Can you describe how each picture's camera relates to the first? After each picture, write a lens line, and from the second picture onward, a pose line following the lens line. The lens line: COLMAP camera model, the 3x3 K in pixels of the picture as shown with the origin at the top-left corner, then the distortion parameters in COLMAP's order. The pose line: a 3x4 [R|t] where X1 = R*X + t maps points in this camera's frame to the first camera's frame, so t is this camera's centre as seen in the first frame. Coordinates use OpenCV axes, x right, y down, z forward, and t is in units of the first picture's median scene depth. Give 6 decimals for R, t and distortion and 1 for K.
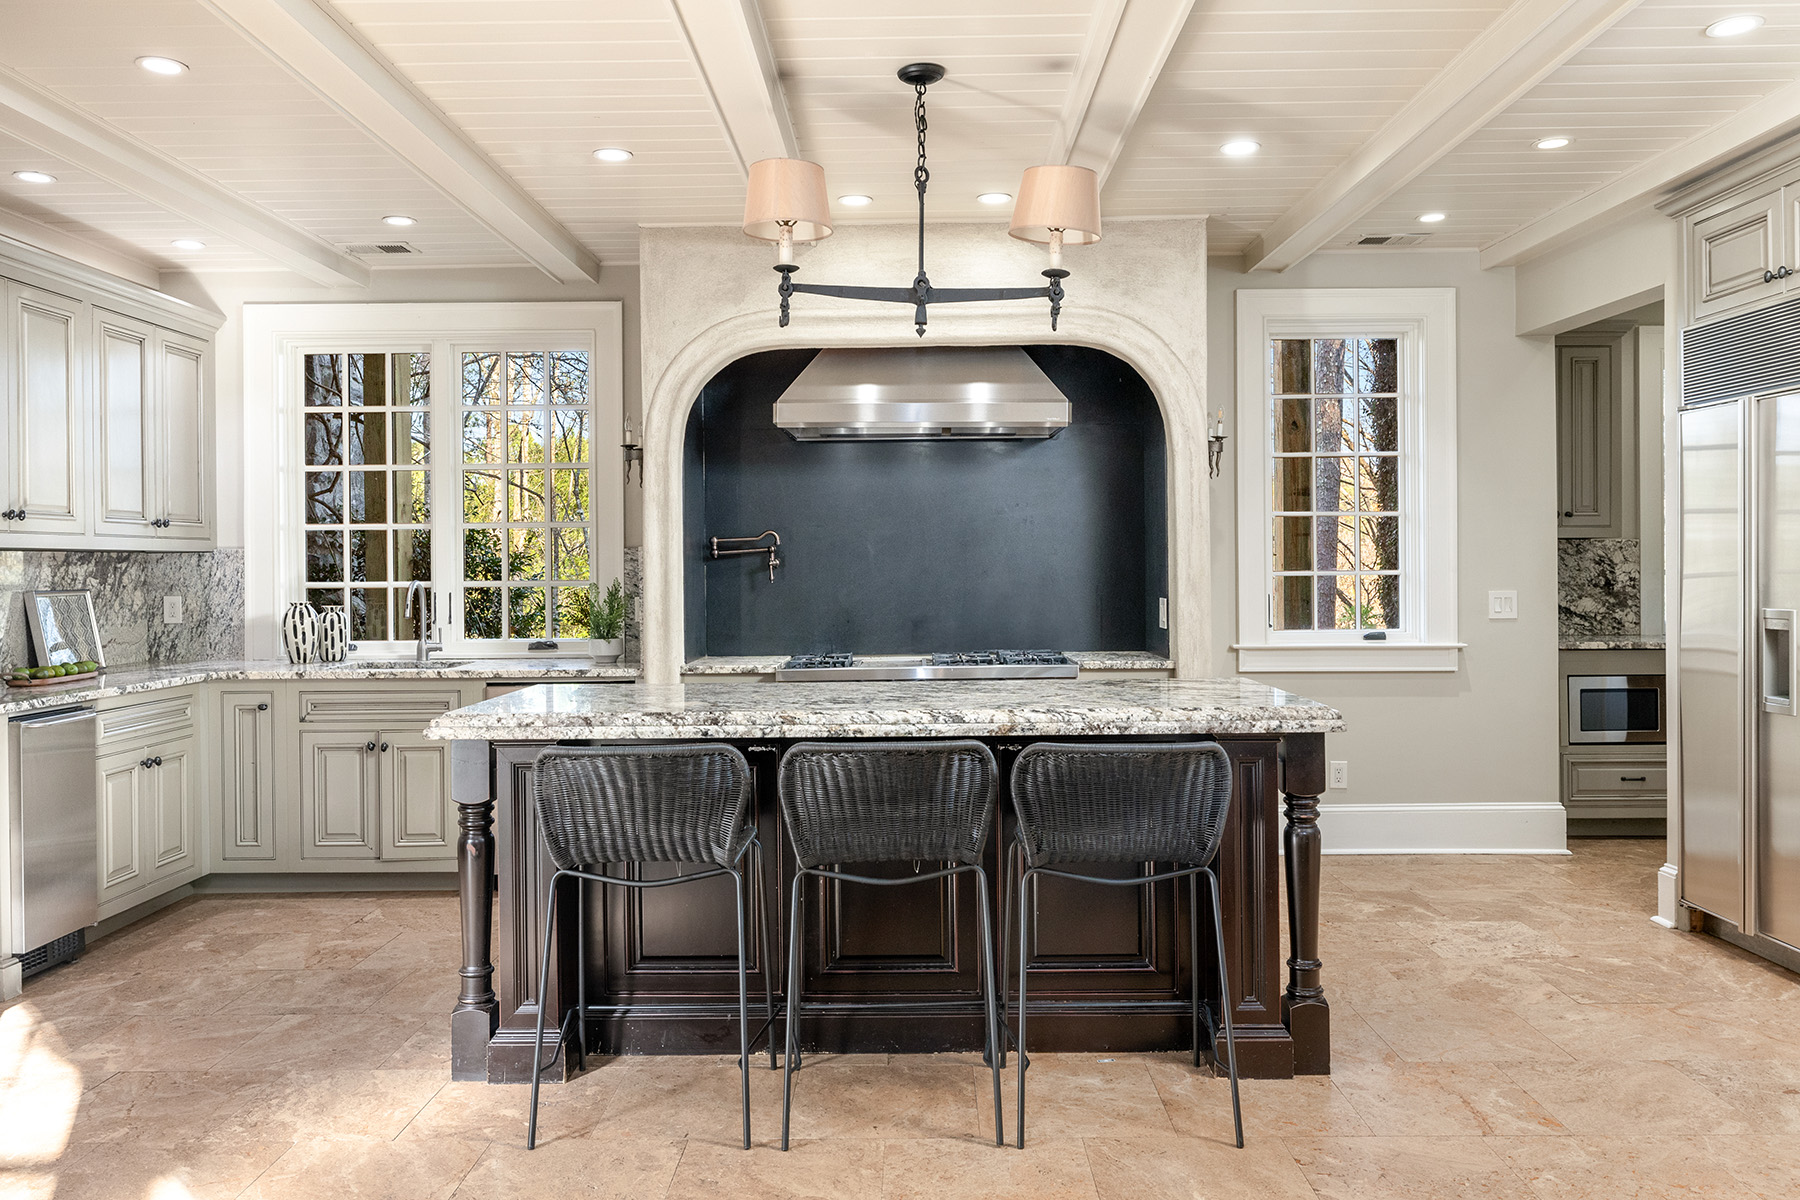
lens RADIAL K [[1326.8, 0, 889.3], [0, 1326.8, 560.1], [0, 0, 1]] dist [-0.006826, -0.005154]
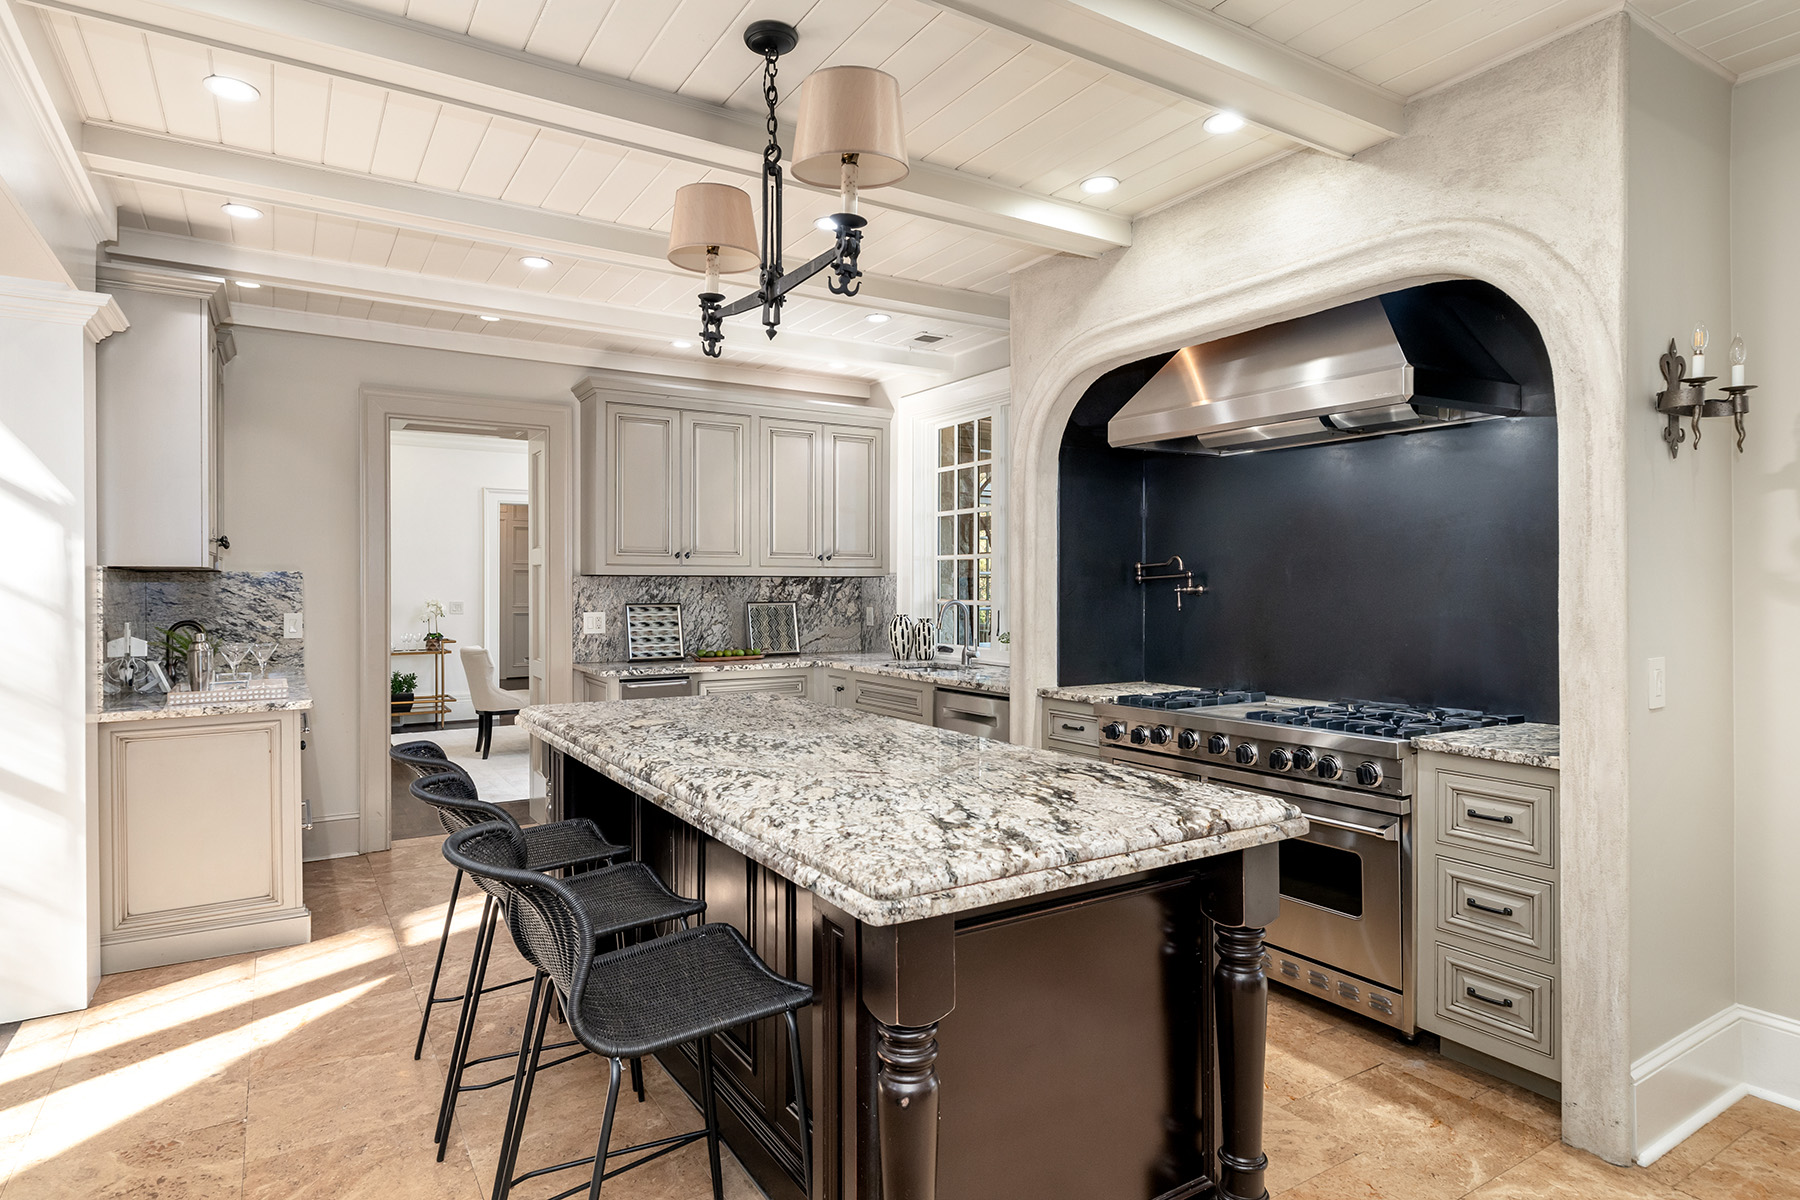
lens RADIAL K [[989.0, 0, 897.2], [0, 989.0, 589.1], [0, 0, 1]] dist [-0.002820, -0.000152]
pose [[0.533293, 0.011723, -0.845850, 0.428598], [-0.000581, 0.999909, 0.013492, -0.007731], [0.845931, -0.006704, 0.533251, 0.483095]]
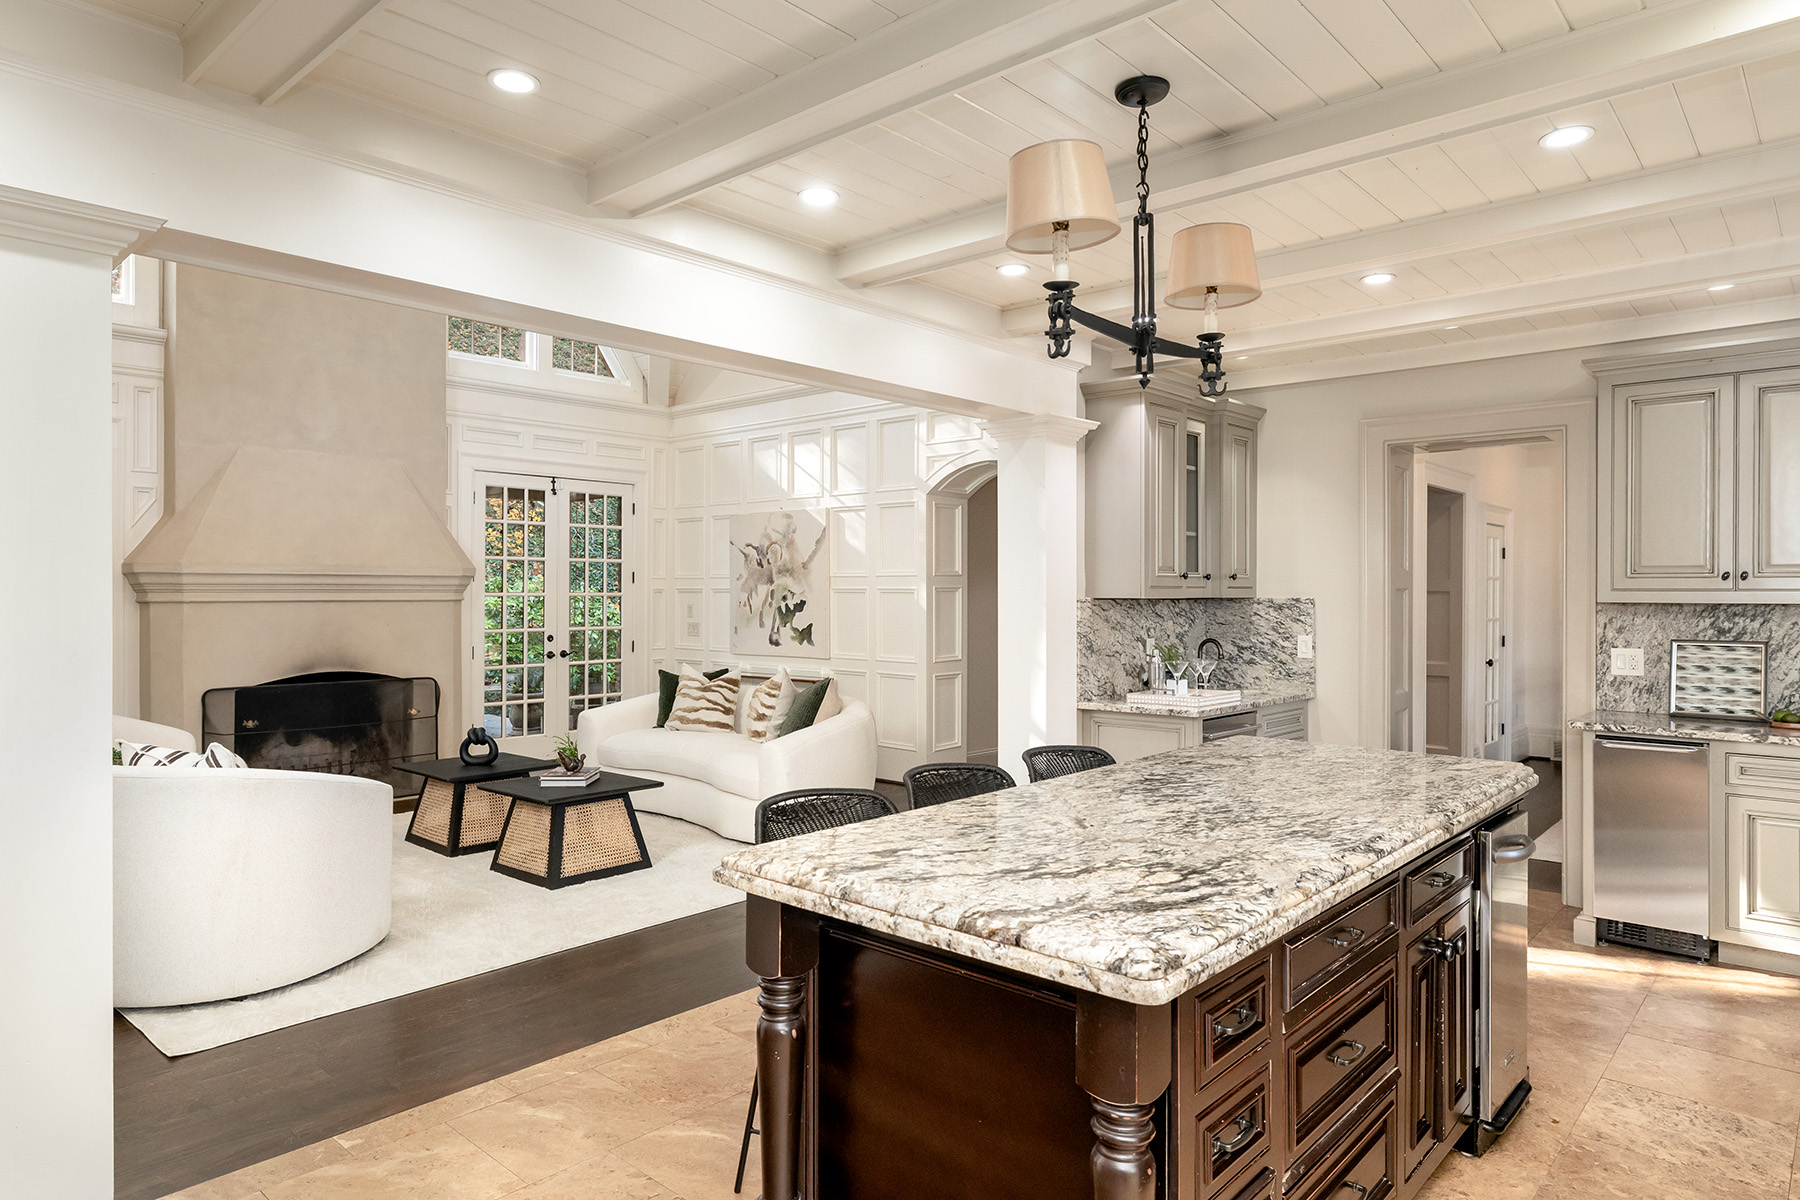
lens RADIAL K [[1079.1, 0, 898.0], [0, 1079.1, 600.0], [0, 0, 1]] dist [0.000937, 0.000449]
pose [[-0.669025, 0.013531, -0.743116, 0.459351], [0.006844, 0.999904, 0.012045, -0.024760], [0.743208, 0.002972, -0.669054, 0.915844]]
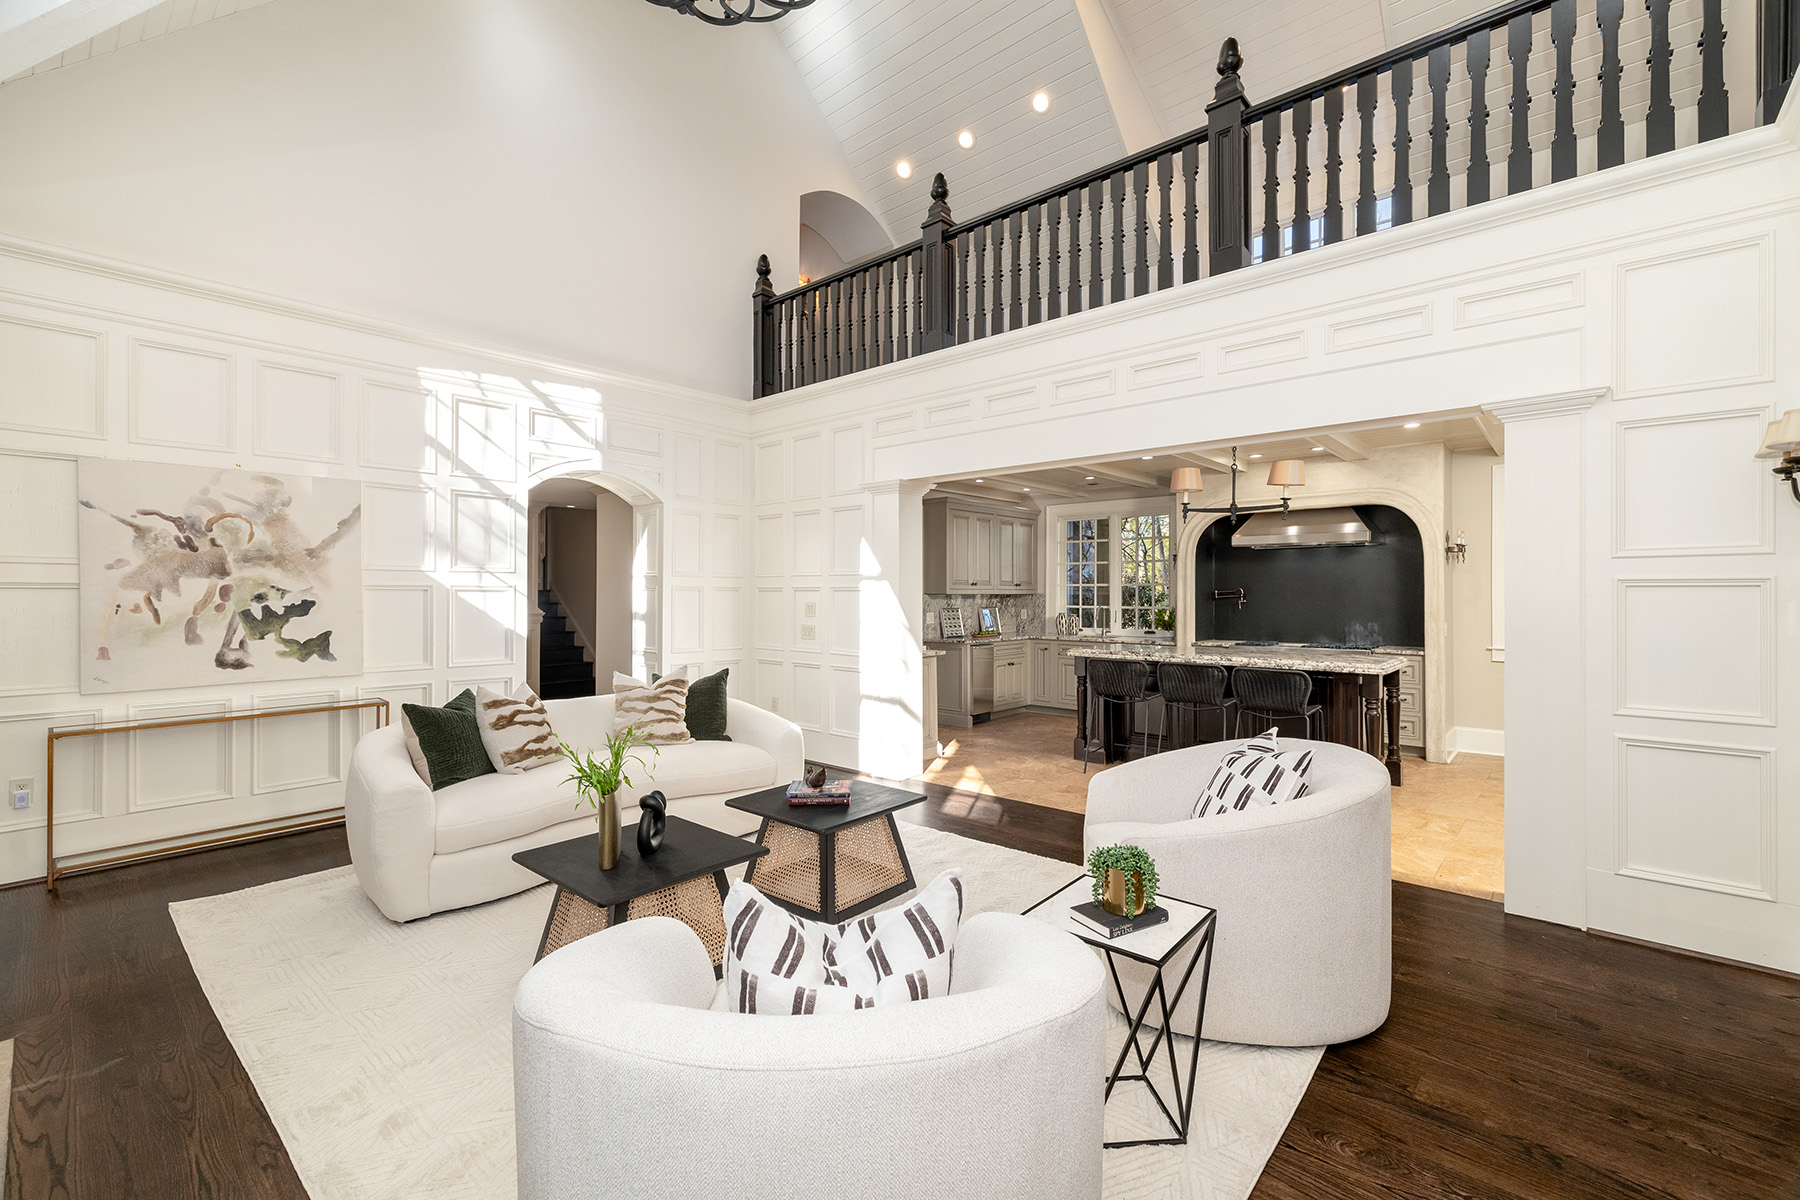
lens RADIAL K [[777.1, 0, 894.3], [0, 777.1, 590.6], [0, 0, 1]] dist [-0.012912, -0.000061]
pose [[0.745871, 0.008101, -0.666041, 0.395655], [-0.005061, 0.999966, 0.006496, -0.025320], [0.666071, -0.001474, 0.745887, -0.472174]]
